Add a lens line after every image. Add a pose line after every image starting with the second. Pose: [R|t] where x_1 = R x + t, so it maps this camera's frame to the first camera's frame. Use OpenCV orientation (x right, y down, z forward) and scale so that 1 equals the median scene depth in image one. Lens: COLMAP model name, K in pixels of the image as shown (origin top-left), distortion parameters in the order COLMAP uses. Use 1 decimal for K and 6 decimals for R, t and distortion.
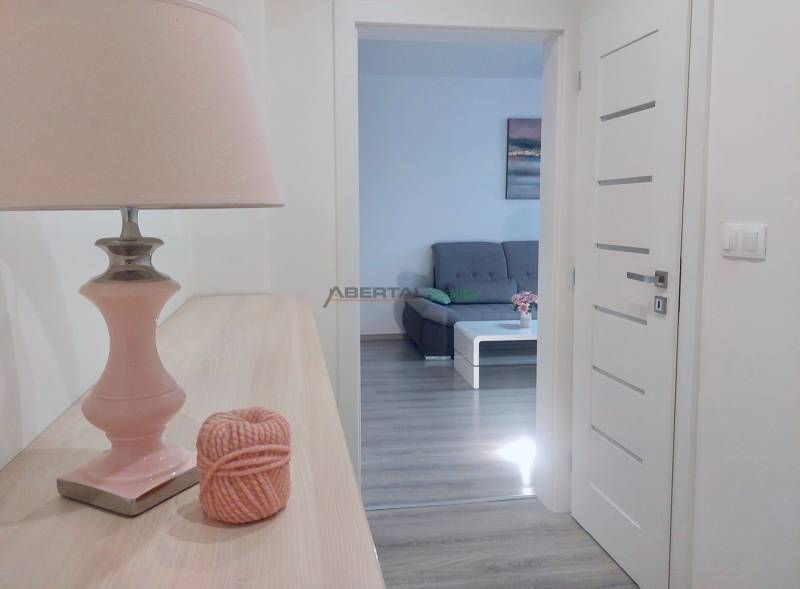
lens RADIAL K [[625.8, 0, 375.1], [0, 625.8, 270.1], [0, 0, 1]] dist [0.103002, -0.000177]
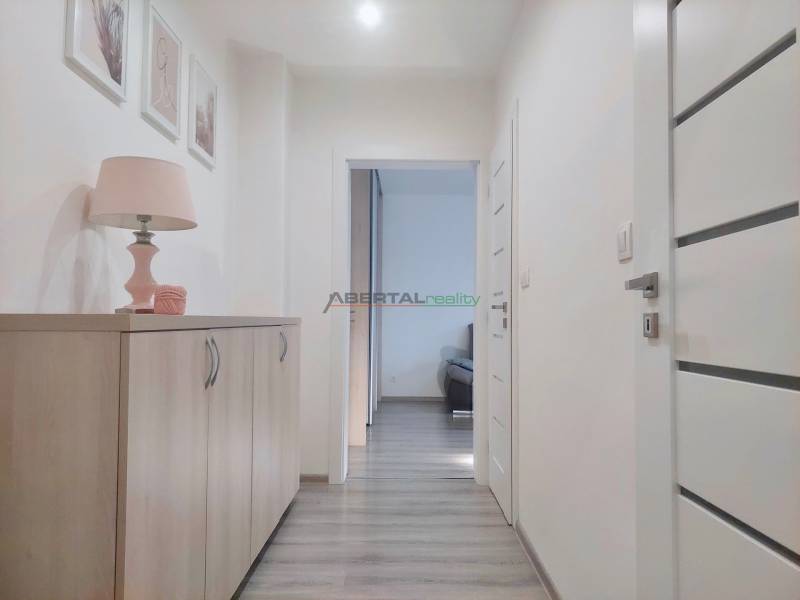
lens RADIAL K [[585.5, 0, 395.9], [0, 585.5, 299.4], [0, 0, 1]] dist [0.064243, -0.076554]
pose [[0.986645, 0.008801, -0.162645, 0.325182], [-0.030238, 0.991079, -0.129804, 0.153732], [0.160052, 0.132988, 0.978109, -0.394043]]
